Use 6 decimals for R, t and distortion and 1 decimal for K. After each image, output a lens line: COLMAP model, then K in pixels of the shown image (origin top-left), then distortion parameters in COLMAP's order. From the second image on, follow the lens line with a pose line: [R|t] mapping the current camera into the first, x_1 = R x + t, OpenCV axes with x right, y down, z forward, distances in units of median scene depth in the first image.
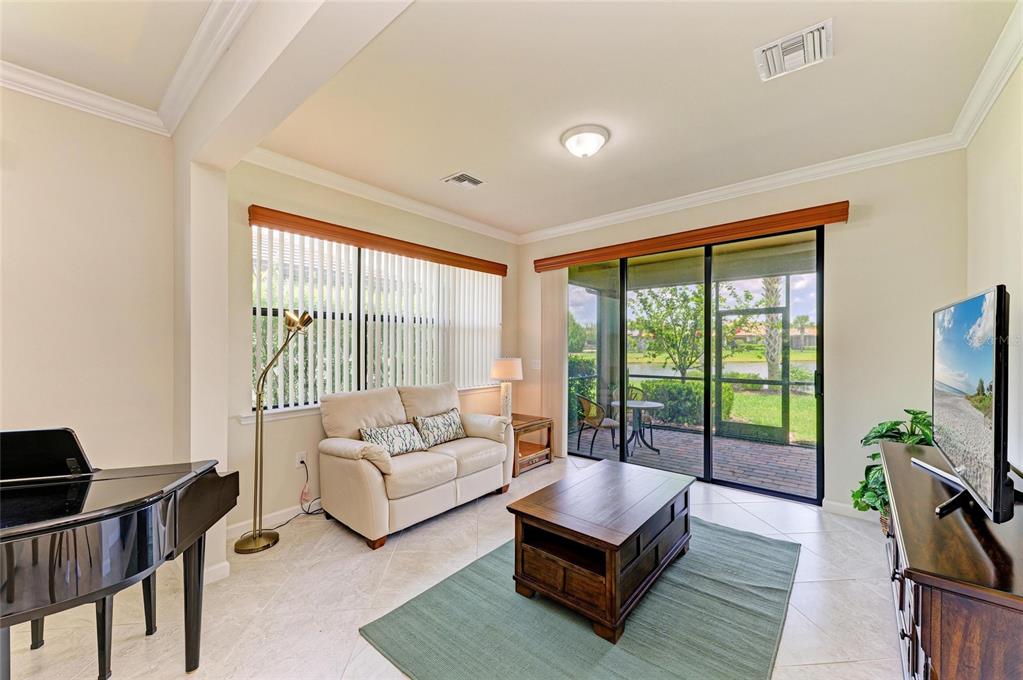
lens RADIAL K [[392.6, 0, 519.4], [0, 392.6, 346.2], [0, 0, 1]] dist [0.021221, -0.008431]
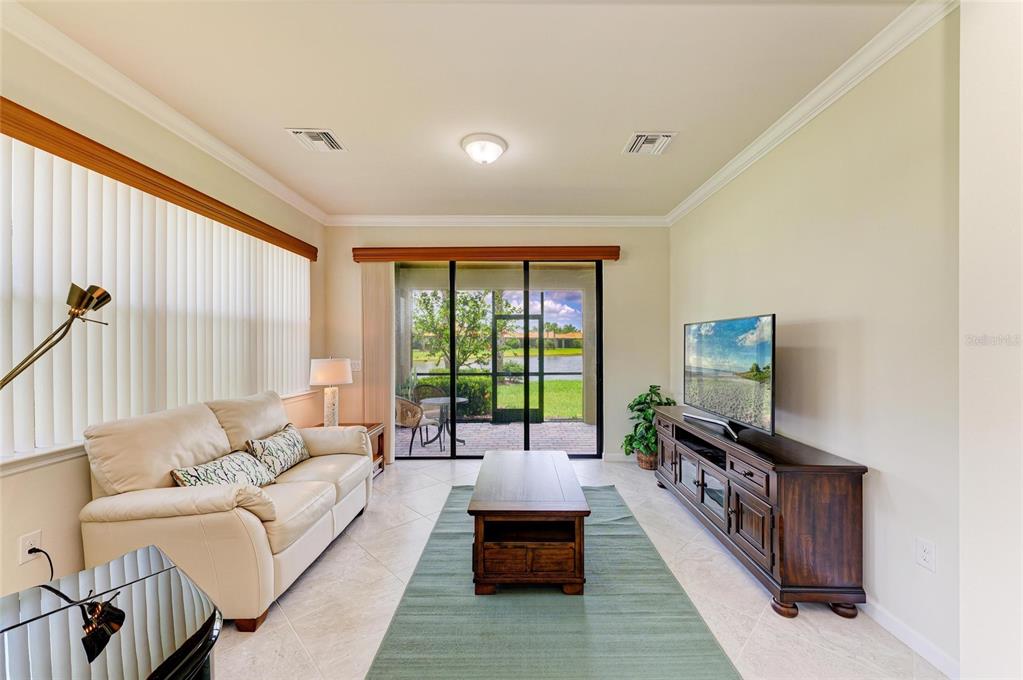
lens RADIAL K [[392.6, 0, 519.4], [0, 392.6, 346.2], [0, 0, 1]] dist [0.021221, -0.008431]
pose [[0.763222, 0.000265, 0.646137, -0.368861], [-0.001478, 0.999998, 0.001336, 0.002225], [-0.646135, -0.001975, 0.763221, 0.119819]]
